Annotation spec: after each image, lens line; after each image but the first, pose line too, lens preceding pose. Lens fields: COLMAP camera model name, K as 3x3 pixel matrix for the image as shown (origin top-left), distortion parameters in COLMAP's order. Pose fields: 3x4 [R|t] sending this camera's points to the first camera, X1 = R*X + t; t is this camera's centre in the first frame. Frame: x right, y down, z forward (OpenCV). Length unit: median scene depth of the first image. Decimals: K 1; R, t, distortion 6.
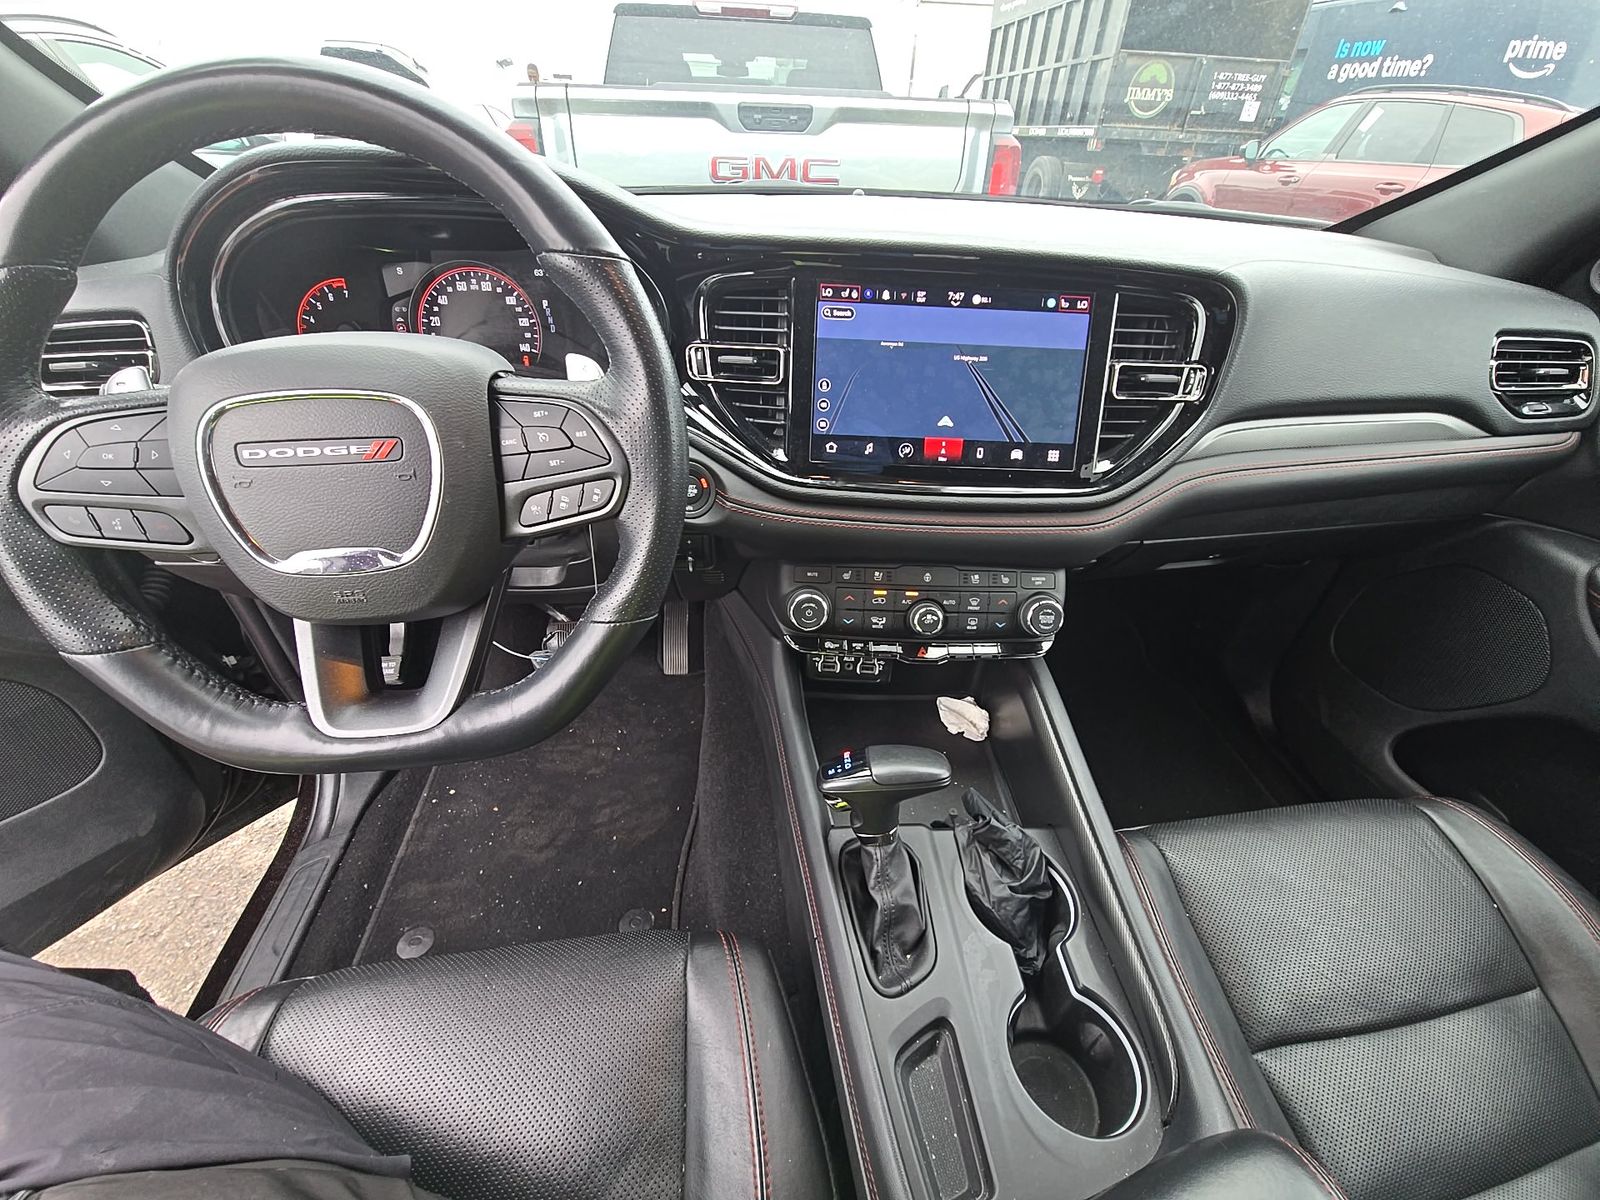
lens RADIAL K [[640.0, 0, 778.6], [0, 640.0, 588.4], [0, 0, 1]] dist [0.015162, -0.011031]
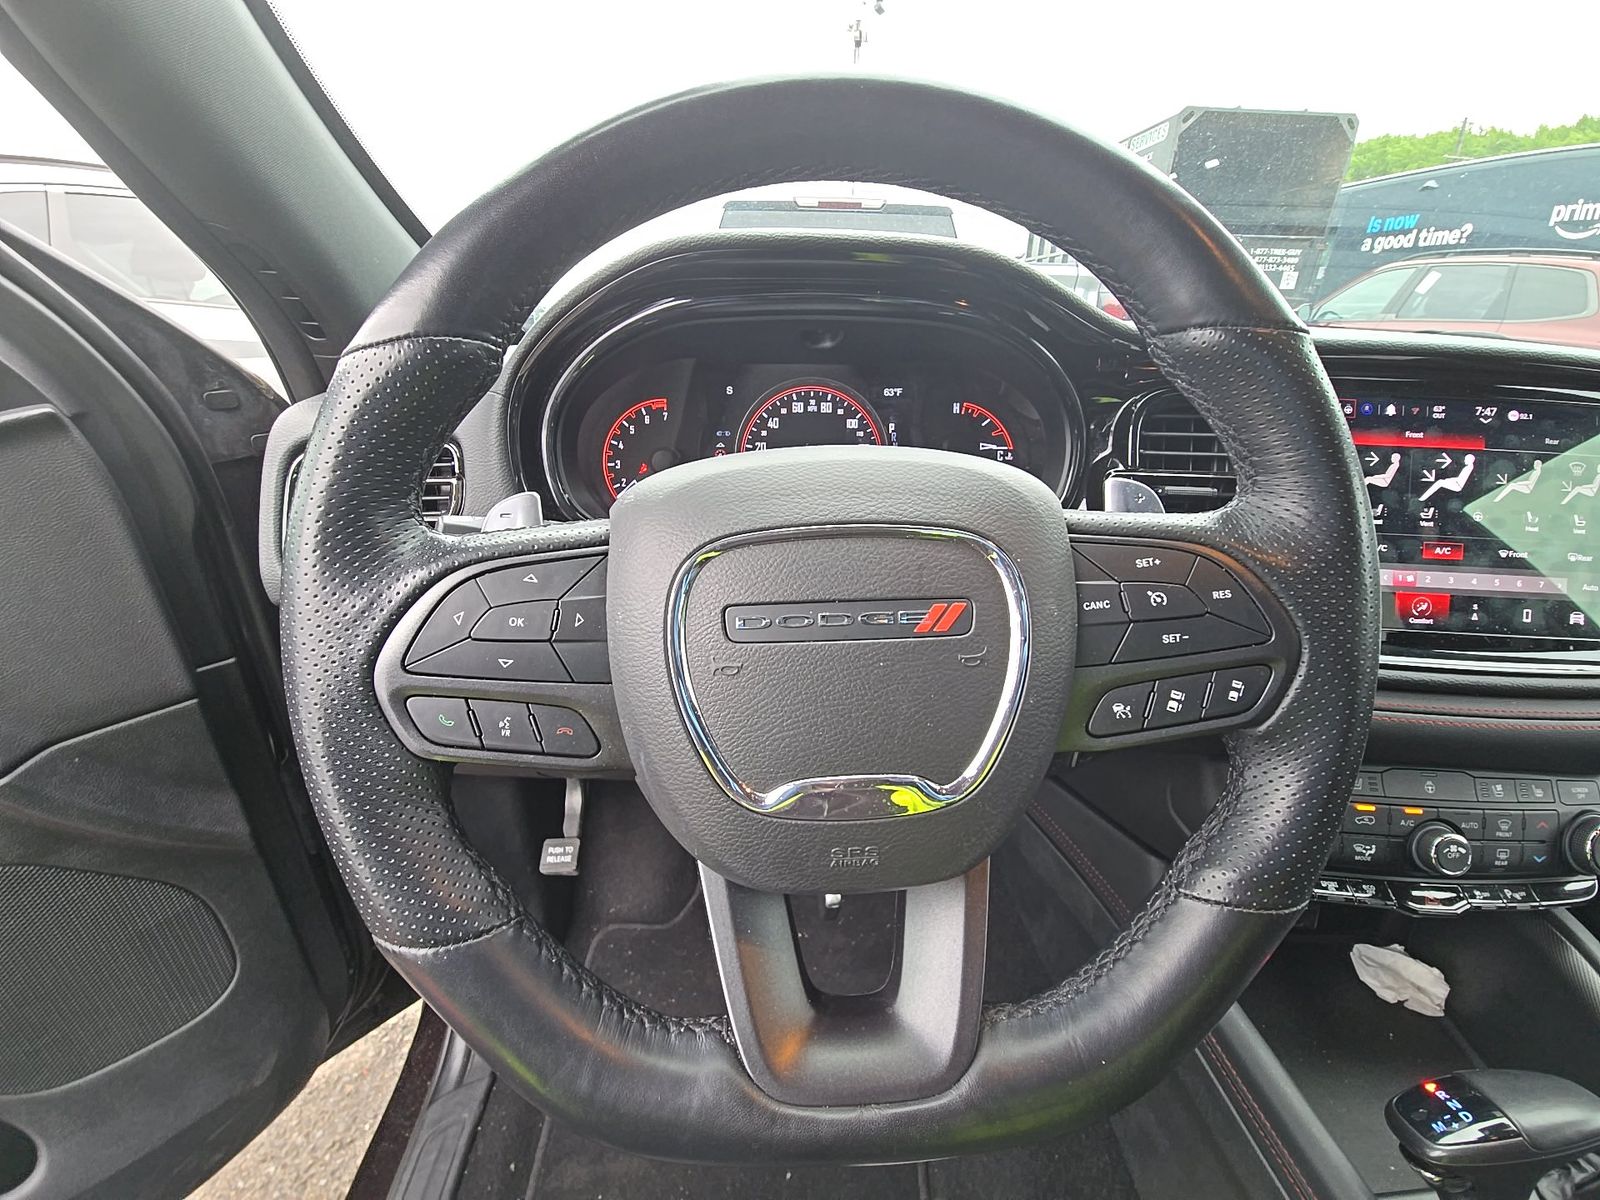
lens RADIAL K [[657.0, 0, 797.6], [0, 657.0, 589.9], [0, 0, 1]] dist [0.000290, -0.000005]
pose [[0.997974, 0.011854, -0.062514, -0.437907], [-0.024568, 0.978090, -0.206730, -0.065209], [0.058694, 0.207847, 0.976399, 0.222648]]
